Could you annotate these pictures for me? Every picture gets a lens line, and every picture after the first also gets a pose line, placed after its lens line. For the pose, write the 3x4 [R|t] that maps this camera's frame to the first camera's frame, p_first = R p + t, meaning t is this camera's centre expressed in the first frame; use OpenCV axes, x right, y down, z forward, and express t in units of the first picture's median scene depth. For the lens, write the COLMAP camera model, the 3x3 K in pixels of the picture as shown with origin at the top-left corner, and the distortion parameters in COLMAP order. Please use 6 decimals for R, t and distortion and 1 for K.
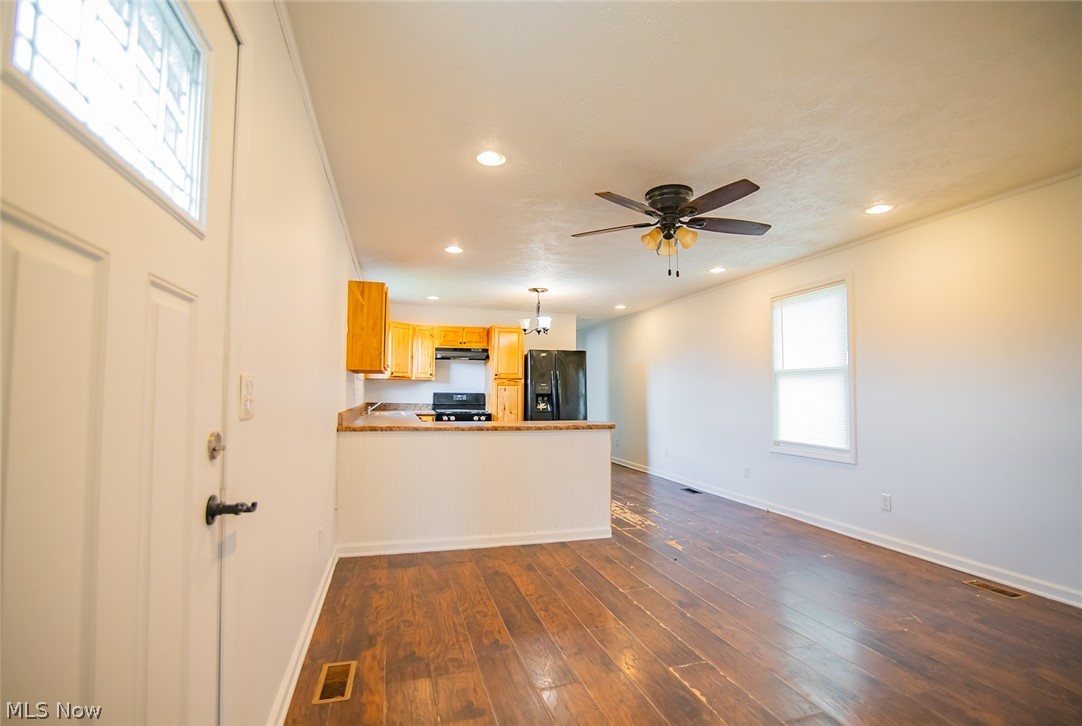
lens RADIAL K [[513.5, 0, 541.0], [0, 513.5, 363.0], [0, 0, 1]] dist [-0.000576, 0.000009]
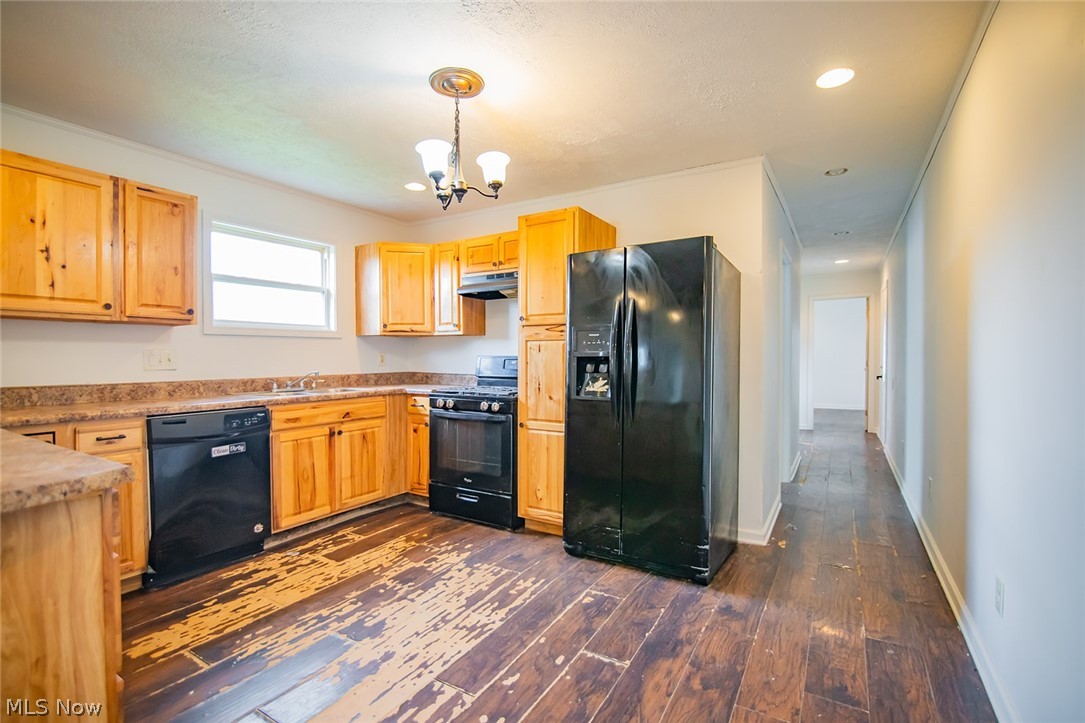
lens RADIAL K [[494.8, 0, 544.1], [0, 494.8, 362.9], [0, 0, 1]] dist [-0.018887, 0.001544]
pose [[0.672398, 0.000293, -0.740190, 0.421048], [0.049582, 0.997736, 0.045437, 0.069084], [0.738528, -0.067252, 0.670861, 1.084778]]
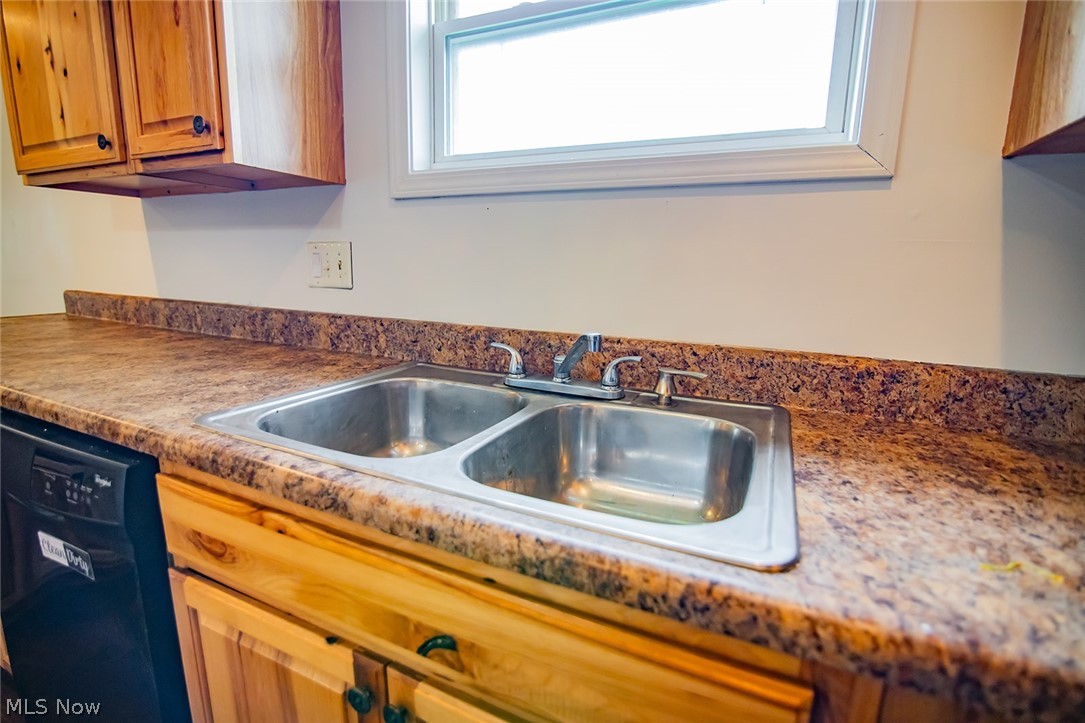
lens RADIAL K [[502.4, 0, 548.2], [0, 502.4, 361.1], [0, 0, 1]] dist [-0.022324, 0.000525]
pose [[-0.655840, 0.122753, -0.744853, -0.270808], [0.014498, 0.988557, 0.150150, 0.083913], [0.754761, 0.087676, -0.650115, 1.448464]]
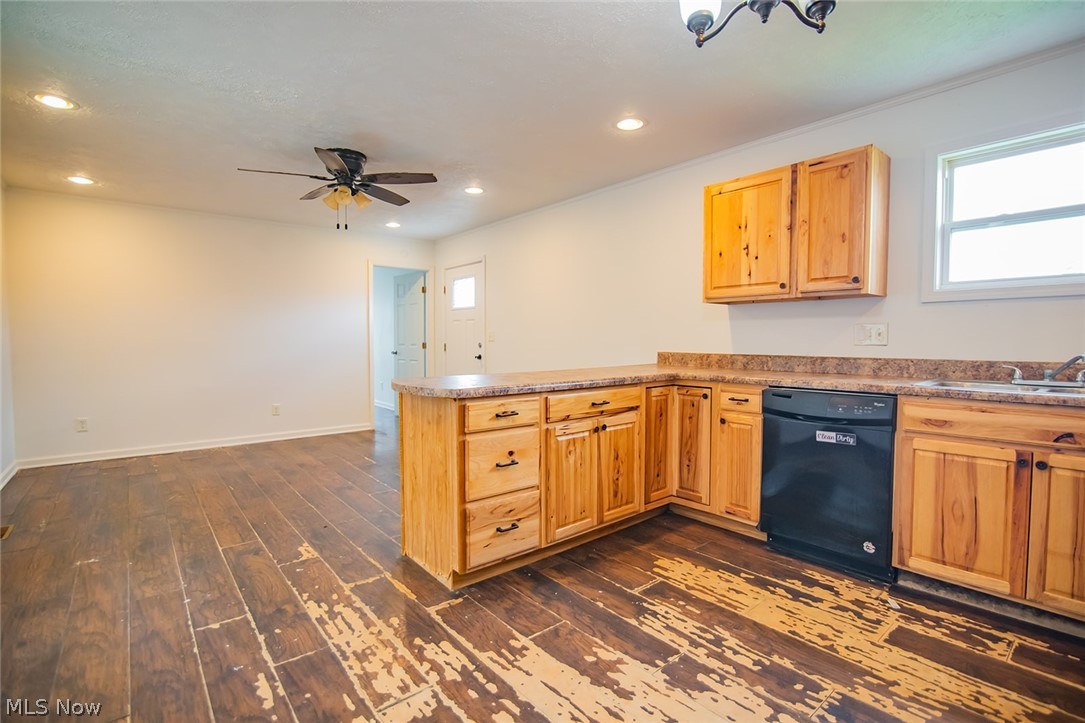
lens RADIAL K [[502.4, 0, 548.2], [0, 502.4, 361.1], [0, 0, 1]] dist [-0.022324, 0.000525]
pose [[-0.915787, 0.014535, -0.401401, 0.204709], [0.019635, 0.999770, -0.008595, 0.100760], [0.401184, -0.015753, -0.915862, 1.554510]]
